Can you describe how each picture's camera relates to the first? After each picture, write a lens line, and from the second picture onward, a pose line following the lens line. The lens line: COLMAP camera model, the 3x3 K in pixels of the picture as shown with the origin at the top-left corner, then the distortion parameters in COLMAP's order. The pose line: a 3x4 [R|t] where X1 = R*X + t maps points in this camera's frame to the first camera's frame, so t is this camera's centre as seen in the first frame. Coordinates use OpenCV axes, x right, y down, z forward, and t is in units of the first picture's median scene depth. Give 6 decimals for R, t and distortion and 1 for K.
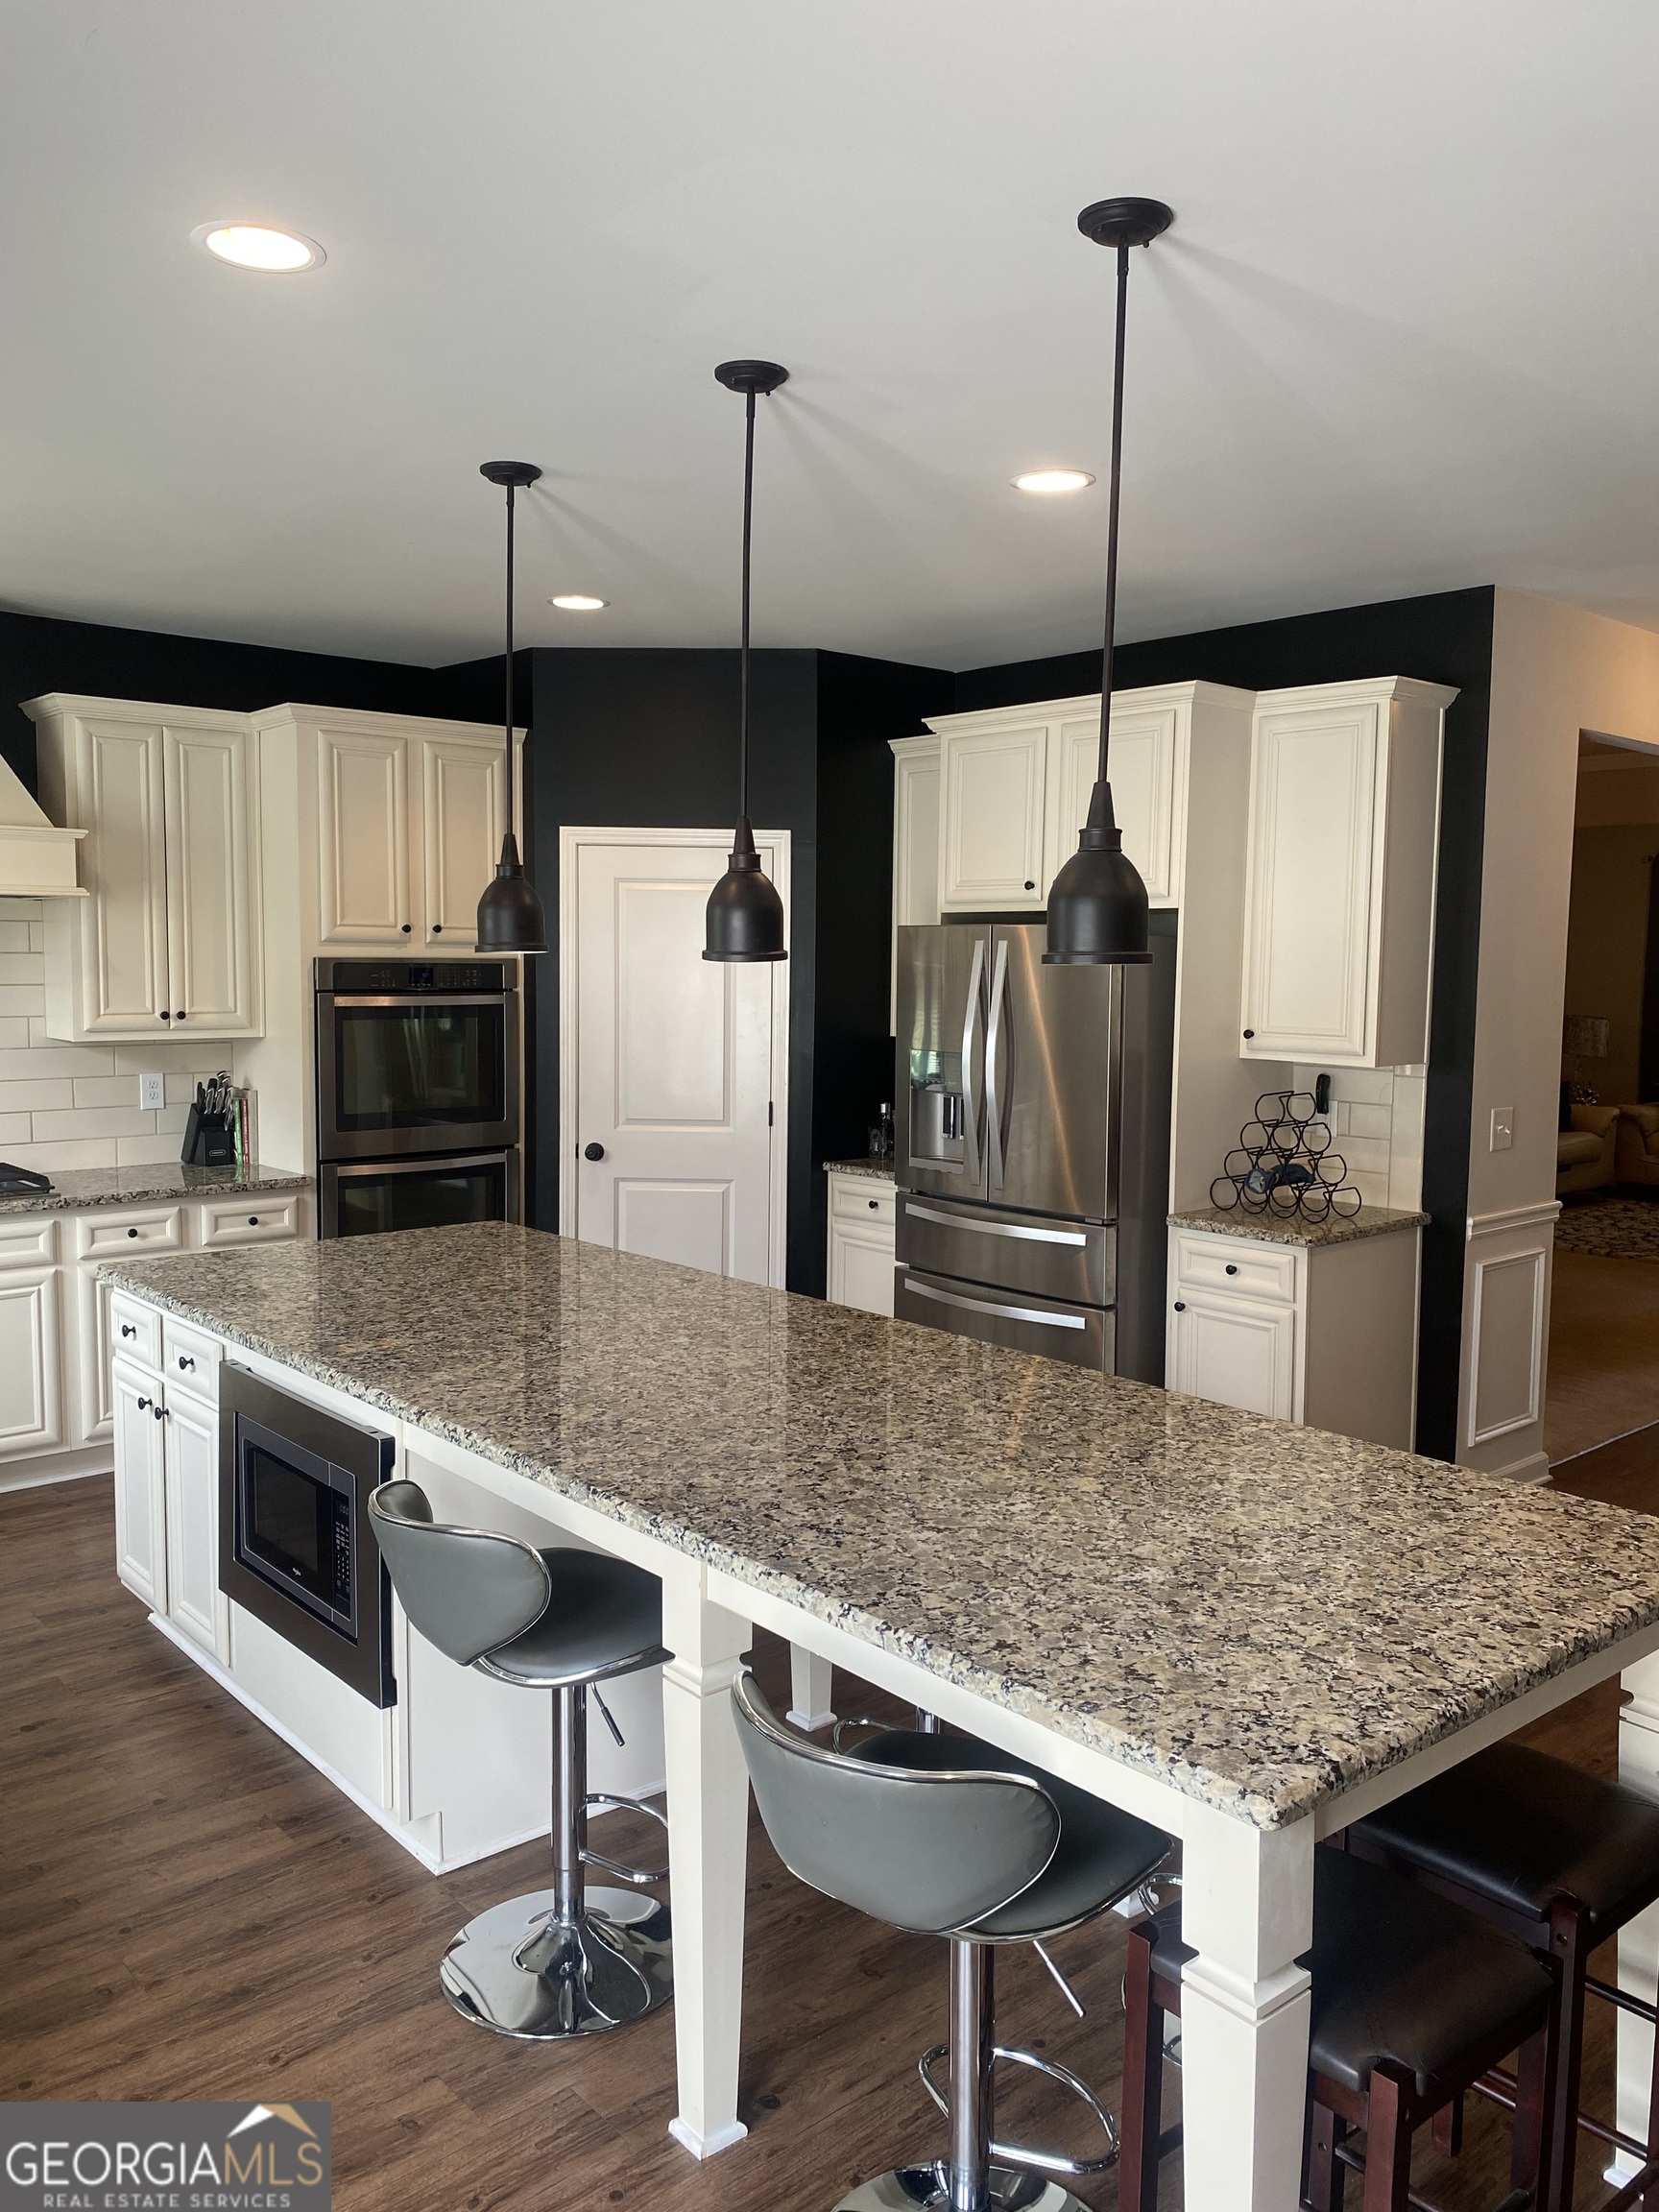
lens RADIAL K [[1666.2, 0, 863.7], [0, 1666.2, 1103.5], [0, 0, 1]] dist [0.041269, -0.064496]
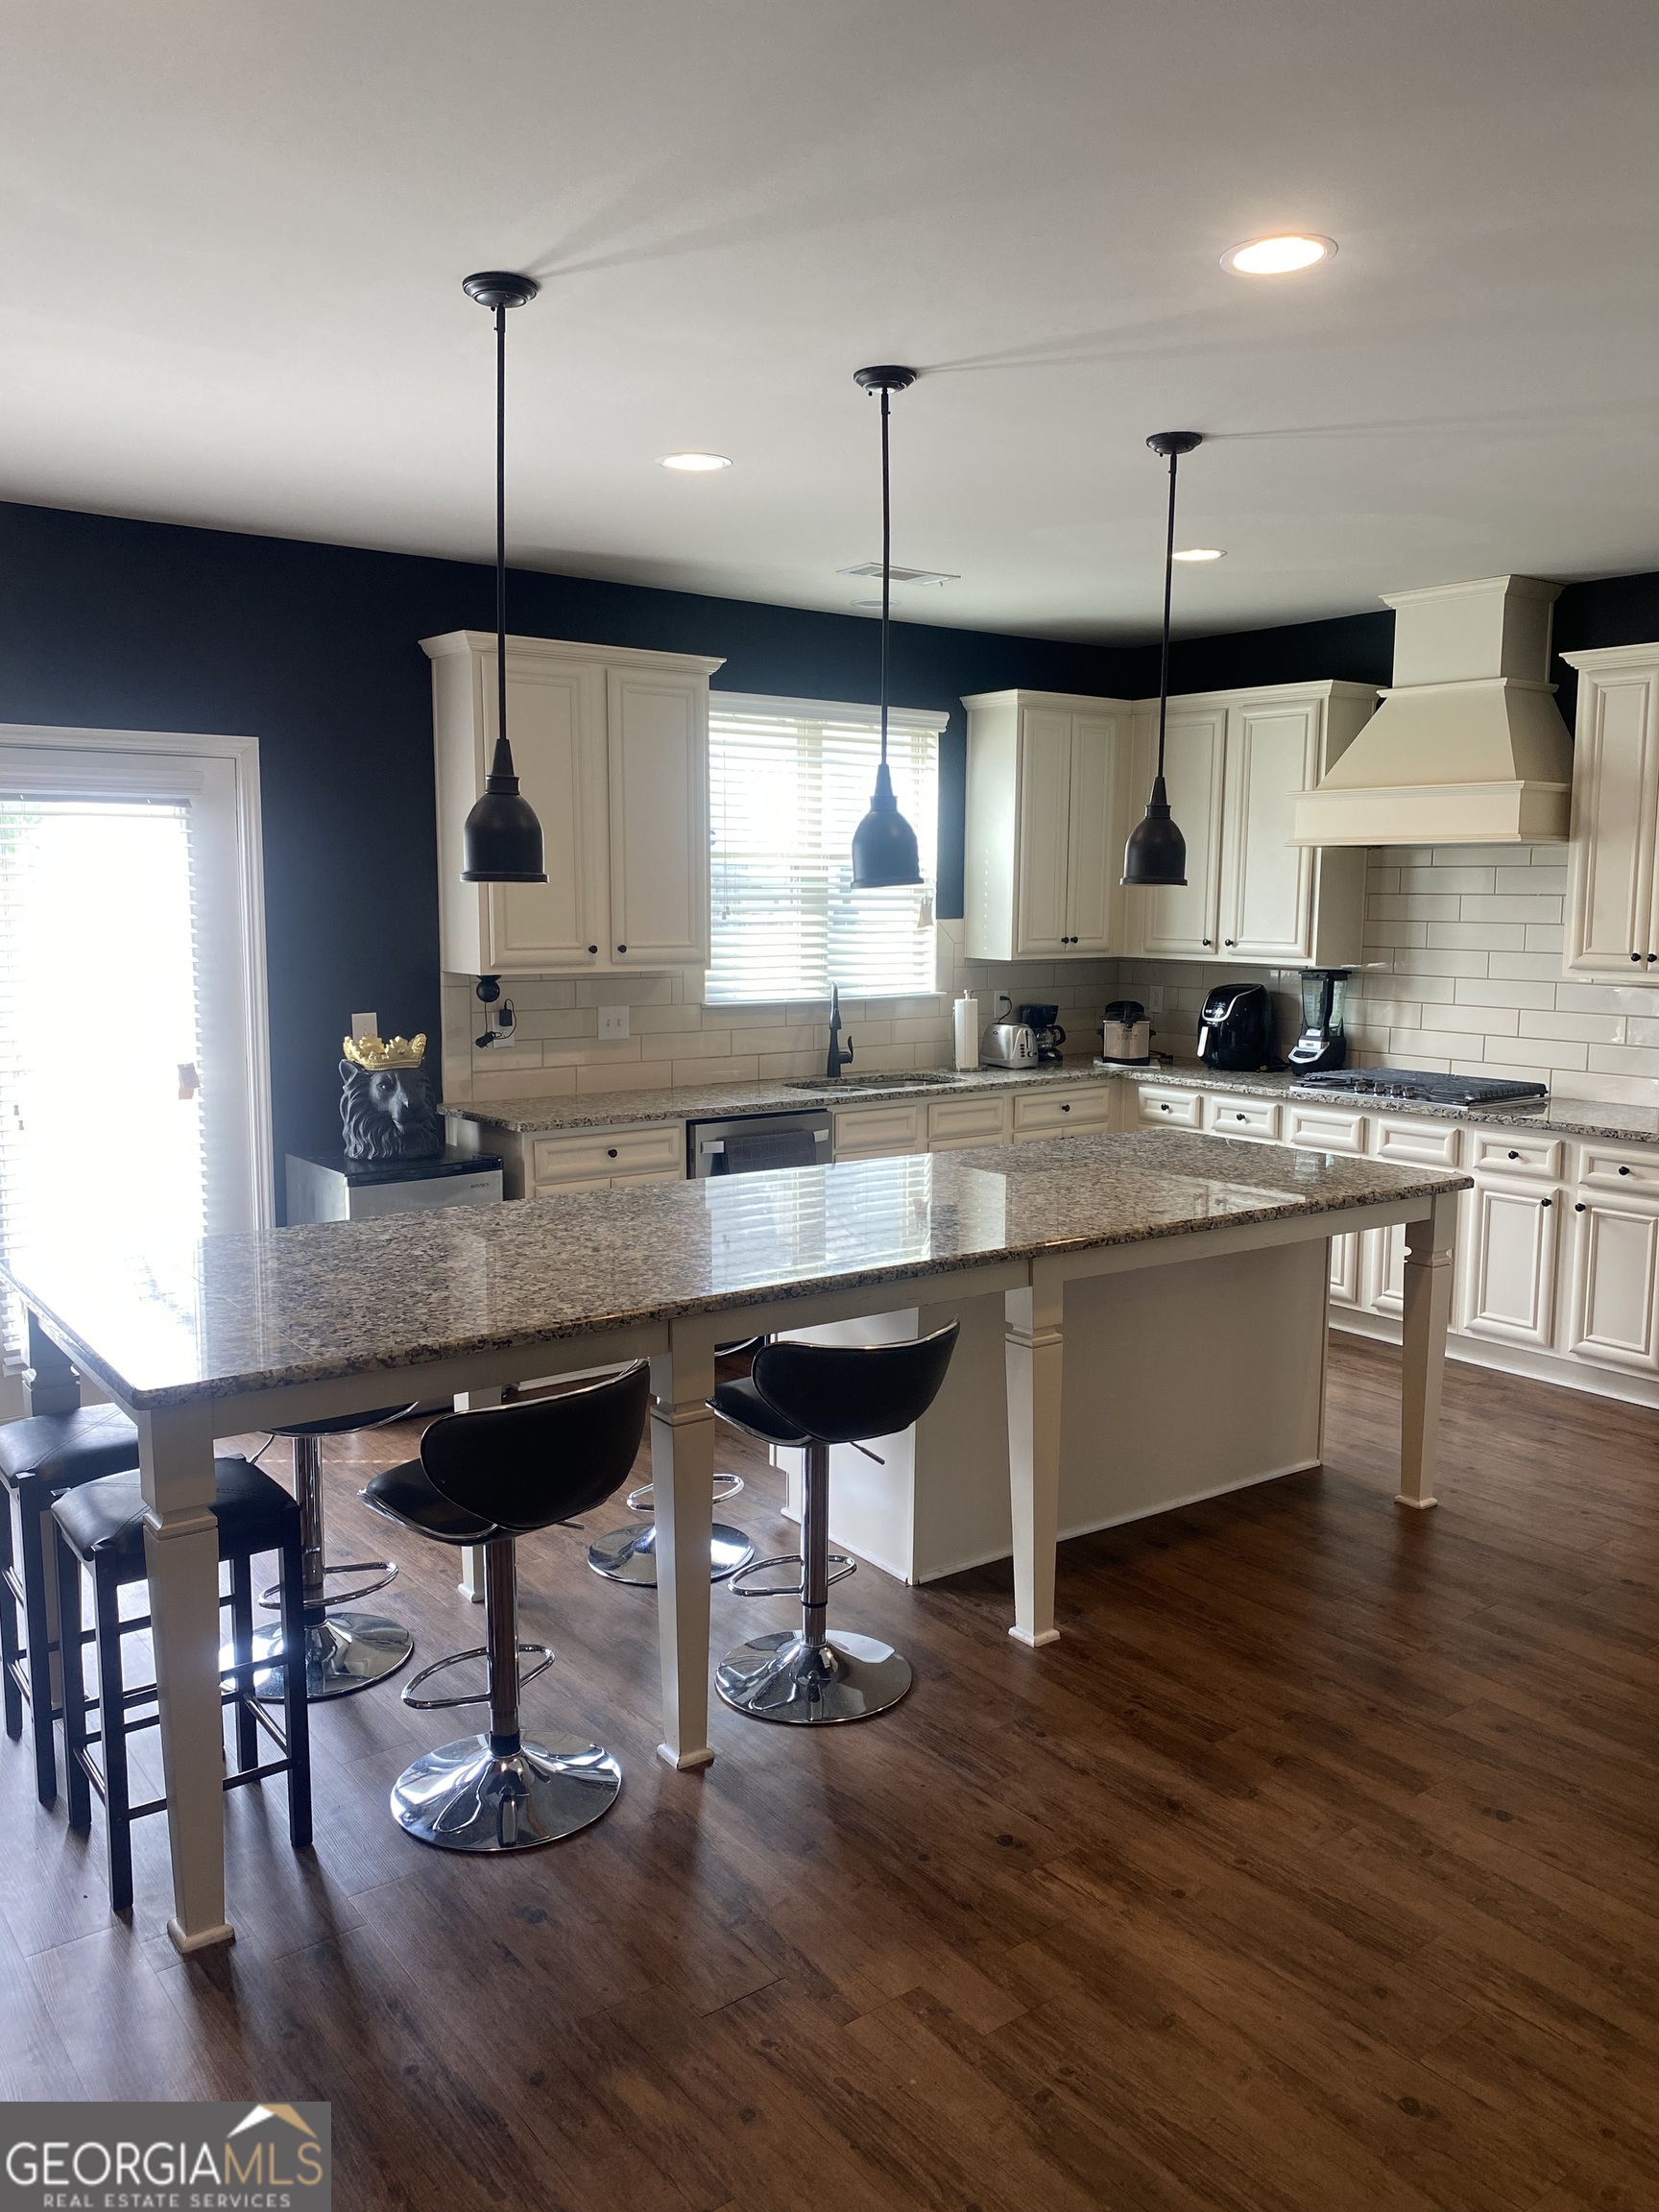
lens RADIAL K [[1666.2, 0, 819.8], [0, 1666.2, 1101.2], [0, 0, 1]] dist [0.041269, -0.064496]
pose [[-0.089836, 0.114848, -0.989313, 1.121683], [-0.096649, 0.987636, 0.123430, -0.078401], [0.991256, 0.106704, -0.077626, 1.081974]]
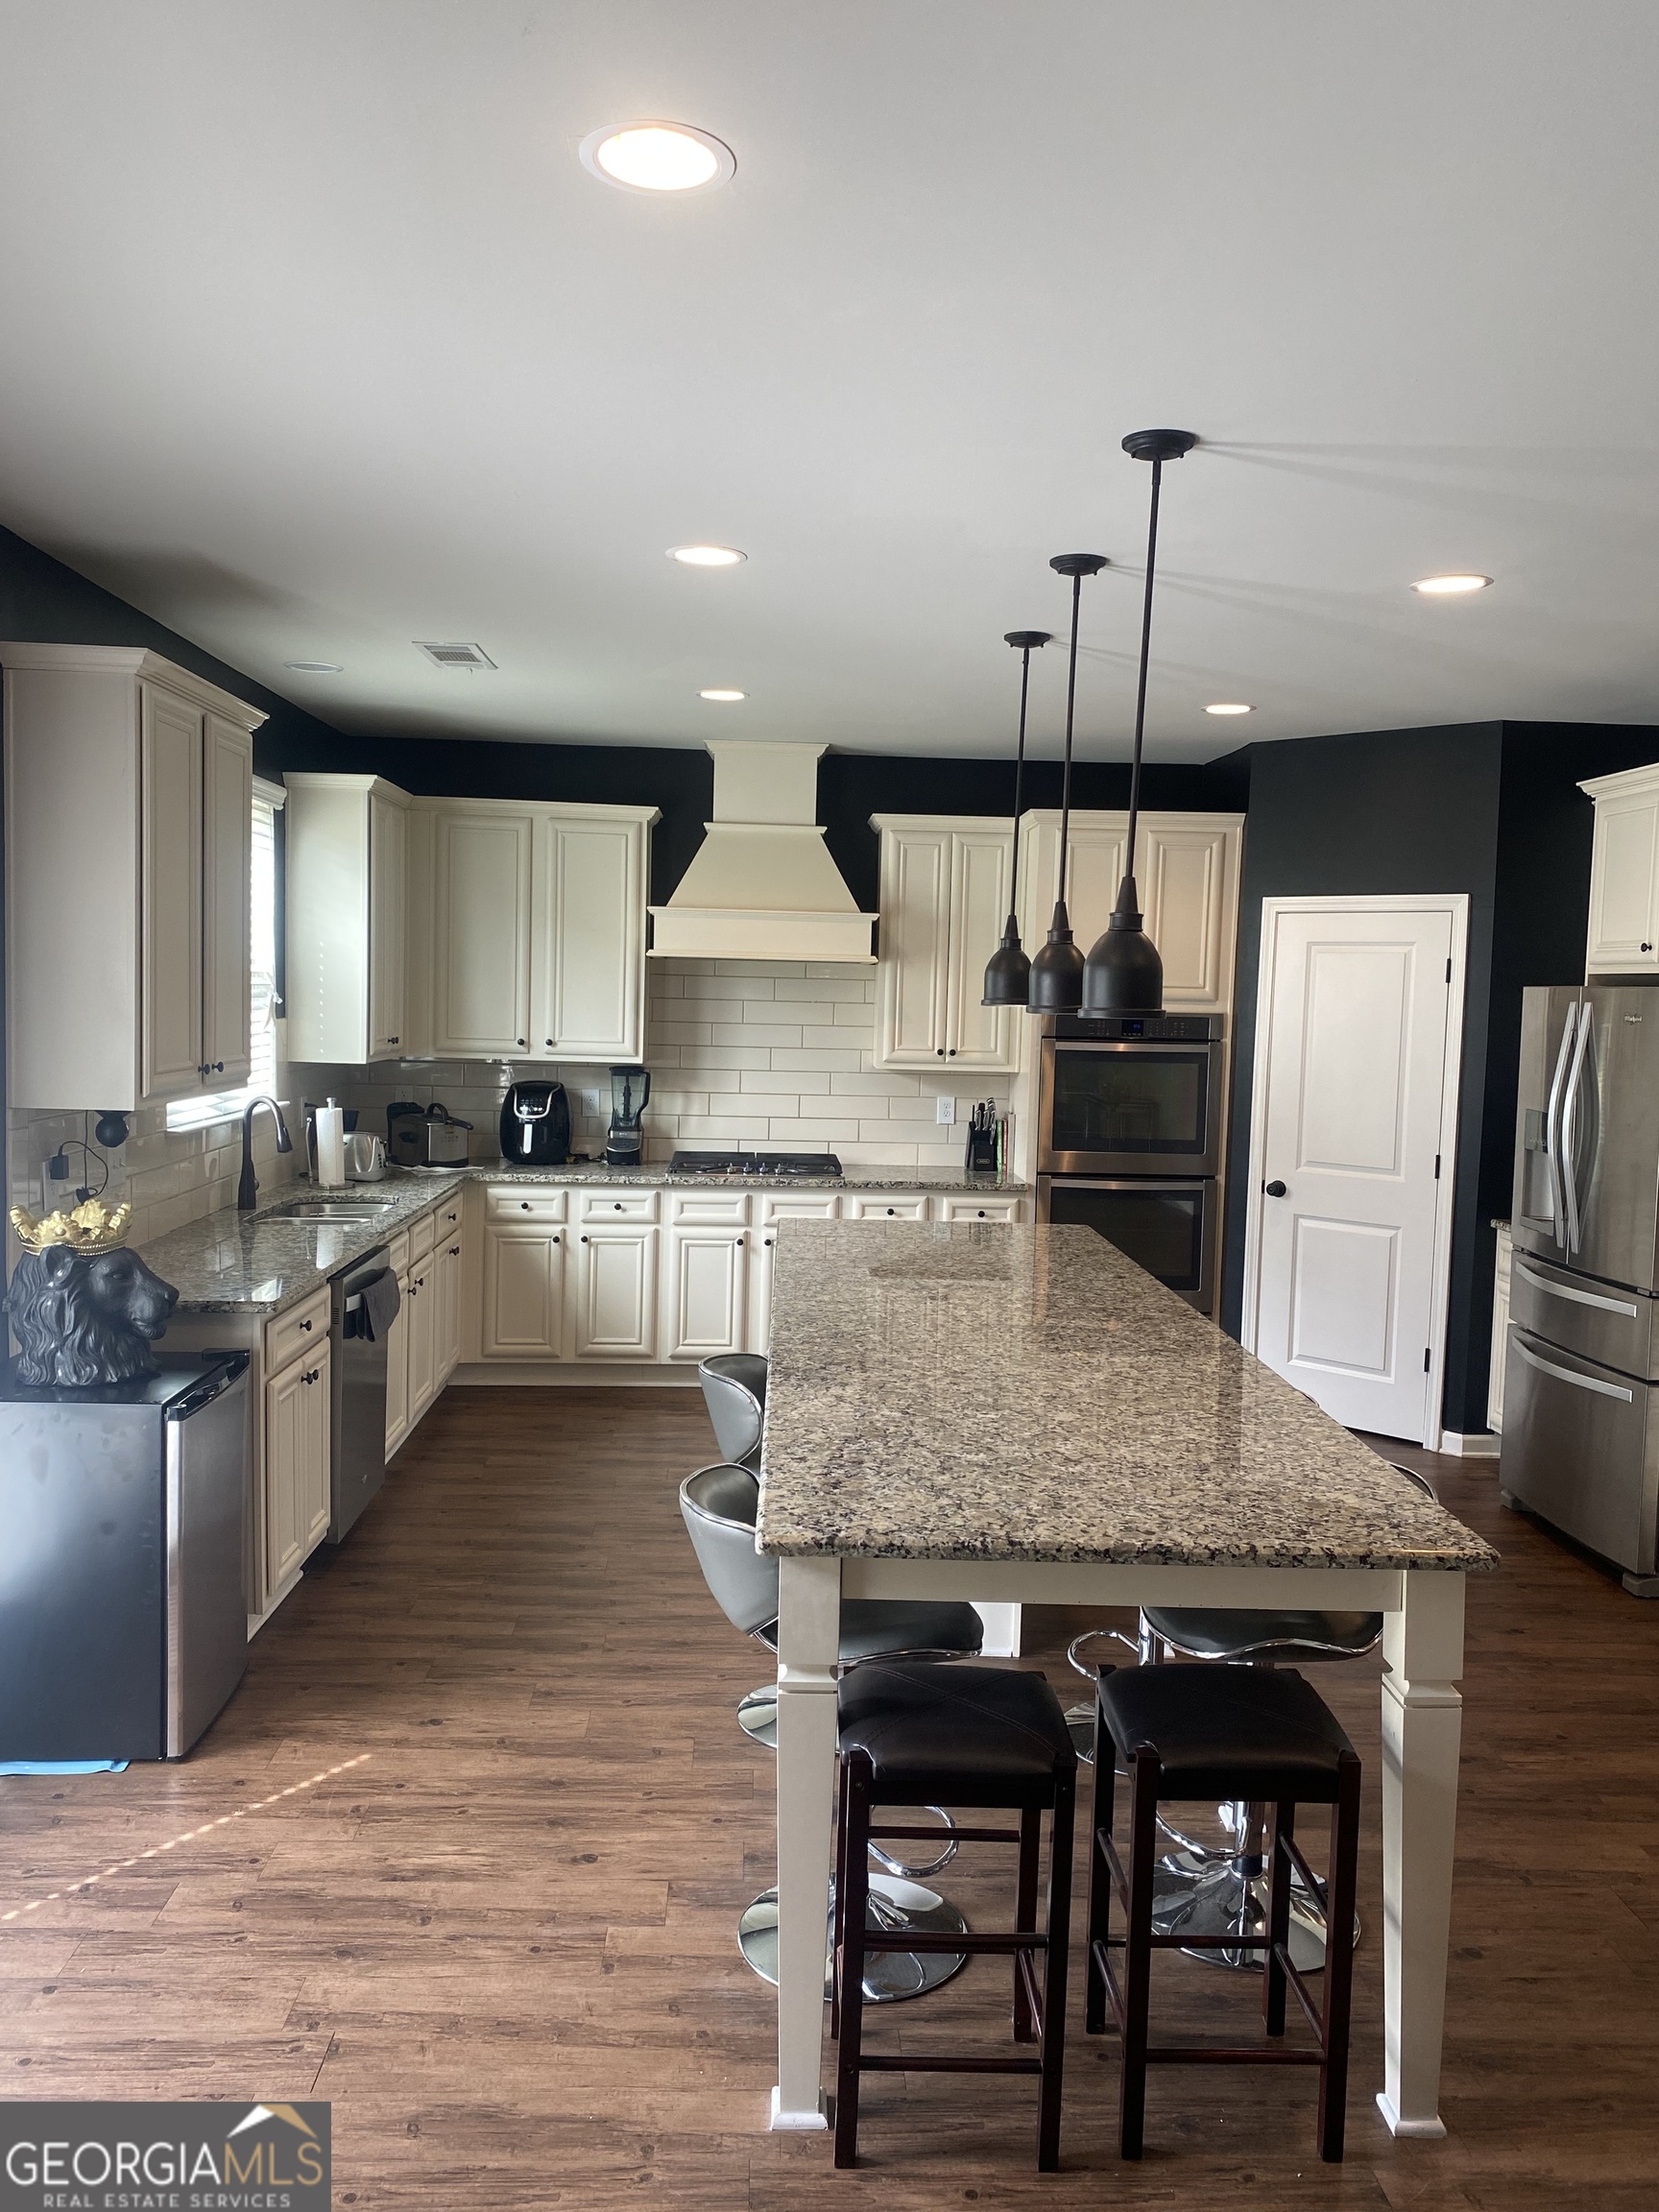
lens RADIAL K [[1666.2, 0, 826.8], [0, 1666.2, 1094.6], [0, 0, 1]] dist [0.041269, -0.064496]
pose [[0.765356, 0.049559, -0.641696, 0.630111], [-0.075746, 0.997038, -0.013342, 0.008749], [0.639134, 0.058817, 0.766843, -0.095397]]
